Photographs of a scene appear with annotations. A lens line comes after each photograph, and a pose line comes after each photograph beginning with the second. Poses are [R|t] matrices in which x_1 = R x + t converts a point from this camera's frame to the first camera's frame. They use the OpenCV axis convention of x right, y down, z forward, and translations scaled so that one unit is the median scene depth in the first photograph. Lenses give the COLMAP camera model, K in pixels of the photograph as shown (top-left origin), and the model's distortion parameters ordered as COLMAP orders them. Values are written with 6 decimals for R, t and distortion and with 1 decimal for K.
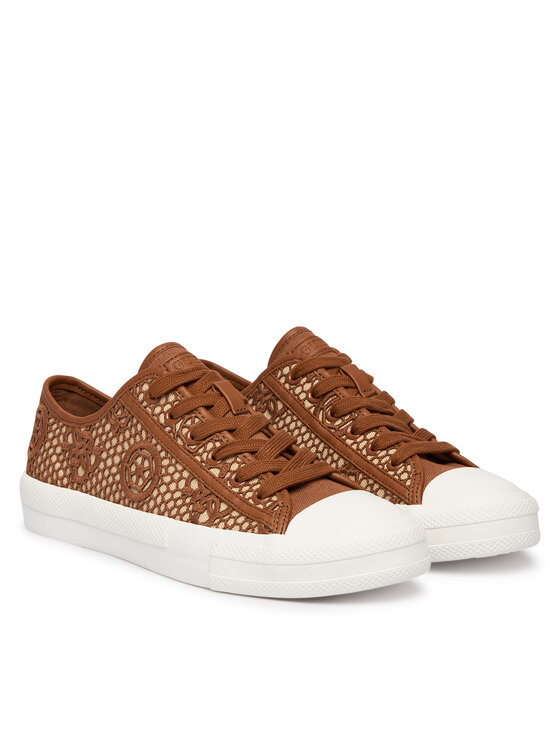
lens RADIAL K [[1906.1, 0, 280.0], [0, 1906.1, 373.4], [0, 0, 1]] dist [-0.481948, 0.000000]
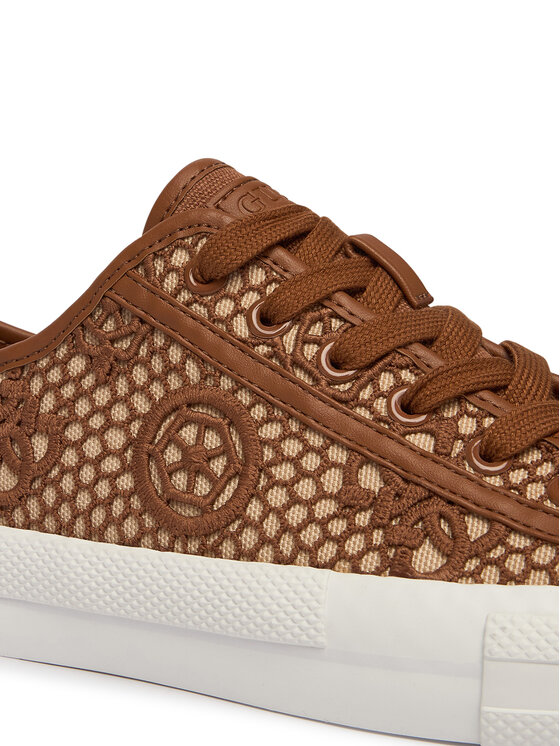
lens RADIAL K [[1676.6, 0, 279.6], [0, 1676.6, 371.6], [0, 0, 1]] dist [-0.166129, 0.000000]
pose [[0.958038, -0.054238, 0.281464, -0.155711], [0.062674, 0.997812, -0.021048, 0.041422], [-0.279707, 0.037805, 0.959341, 0.653990]]
